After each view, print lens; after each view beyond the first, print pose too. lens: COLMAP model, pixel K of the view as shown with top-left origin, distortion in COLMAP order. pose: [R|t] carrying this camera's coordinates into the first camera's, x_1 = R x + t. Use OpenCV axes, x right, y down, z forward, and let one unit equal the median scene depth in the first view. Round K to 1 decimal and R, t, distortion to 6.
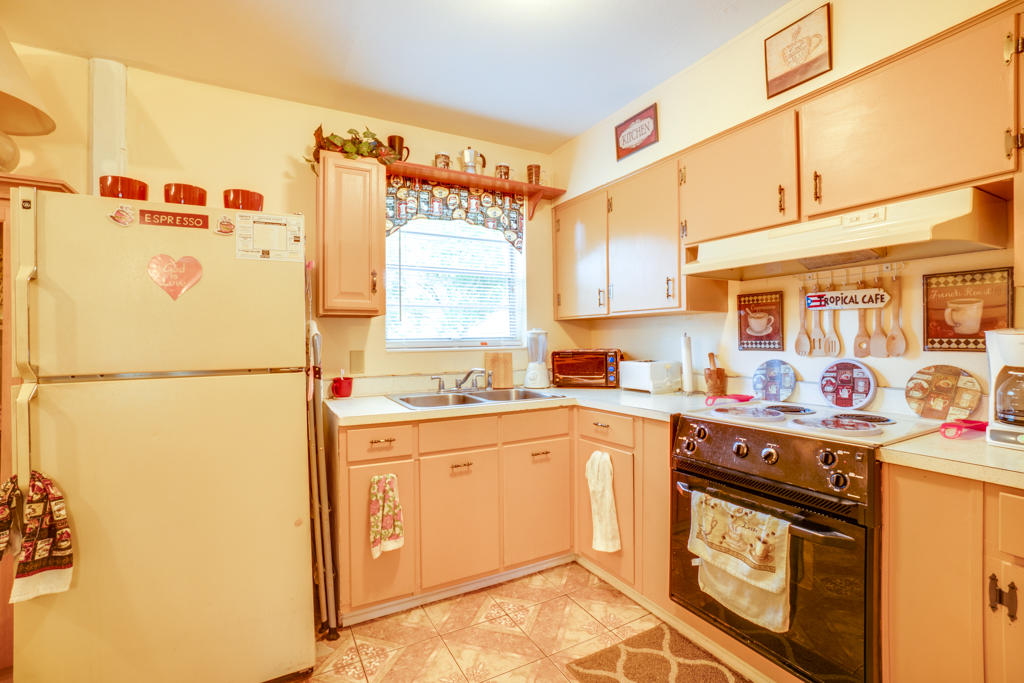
lens RADIAL K [[453.1, 0, 507.7], [0, 453.1, 338.7], [0, 0, 1]] dist [-0.060595, 0.020784]
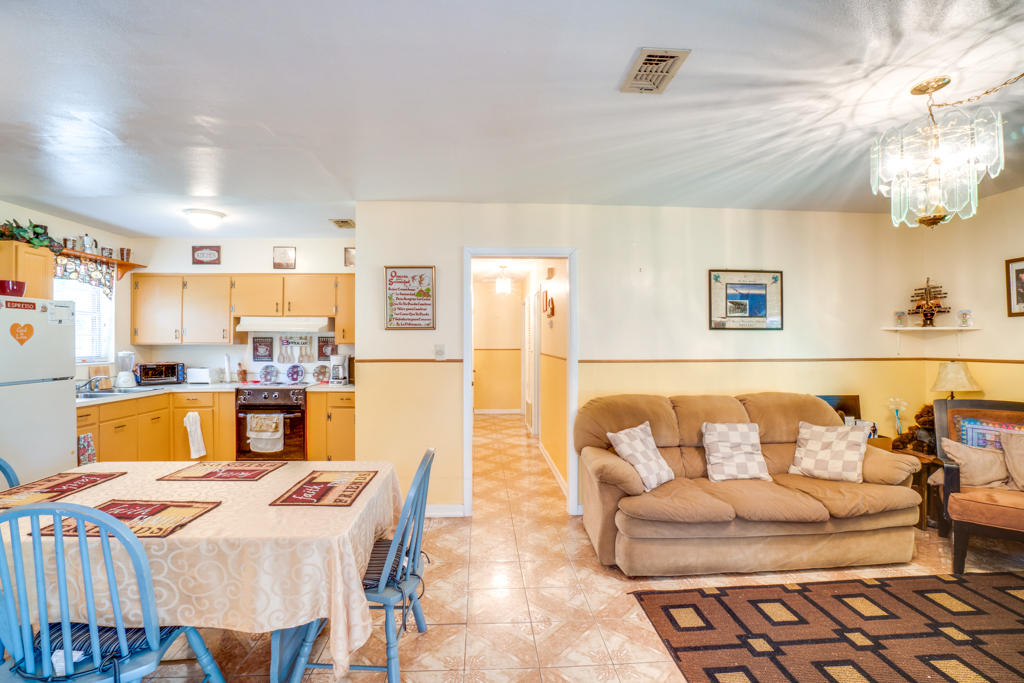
lens RADIAL K [[447.6, 0, 506.8], [0, 447.6, 339.5], [0, 0, 1]] dist [-0.062458, 0.020802]
pose [[0.419580, 0.016169, 0.907574, -1.027649], [-0.006808, 0.999869, -0.014666, -0.065690], [-0.907693, -0.000026, 0.419636, -1.179352]]
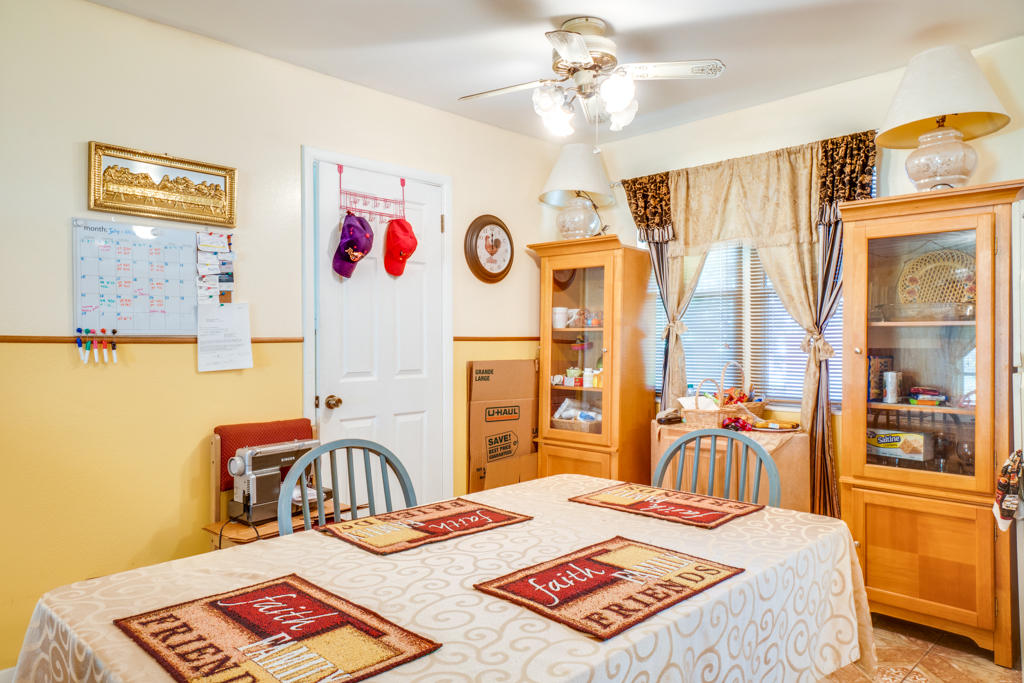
lens RADIAL K [[698.1, 0, 512.0], [0, 698.1, 341.5], [0, 0, 1]] dist [0.019567, -0.000209]
pose [[0.292486, 0.011398, -0.956202, 0.152164], [0.001256, 0.999924, 0.012303, -0.000999], [0.956269, -0.004799, 0.292449, -0.476057]]
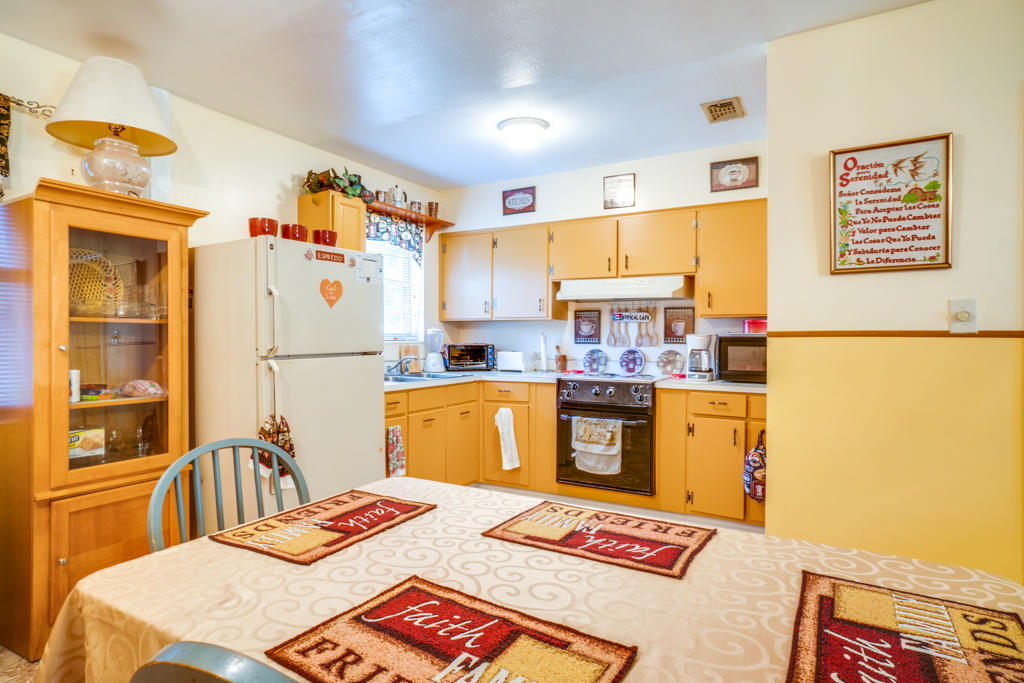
lens RADIAL K [[555.6, 0, 508.9], [0, 555.6, 338.9], [0, 0, 1]] dist [-0.029415, 0.022099]
pose [[0.853230, 0.010078, 0.521438, -0.802551], [-0.012801, 0.999917, 0.001622, 0.007614], [-0.521378, -0.008059, 0.853288, -0.664546]]
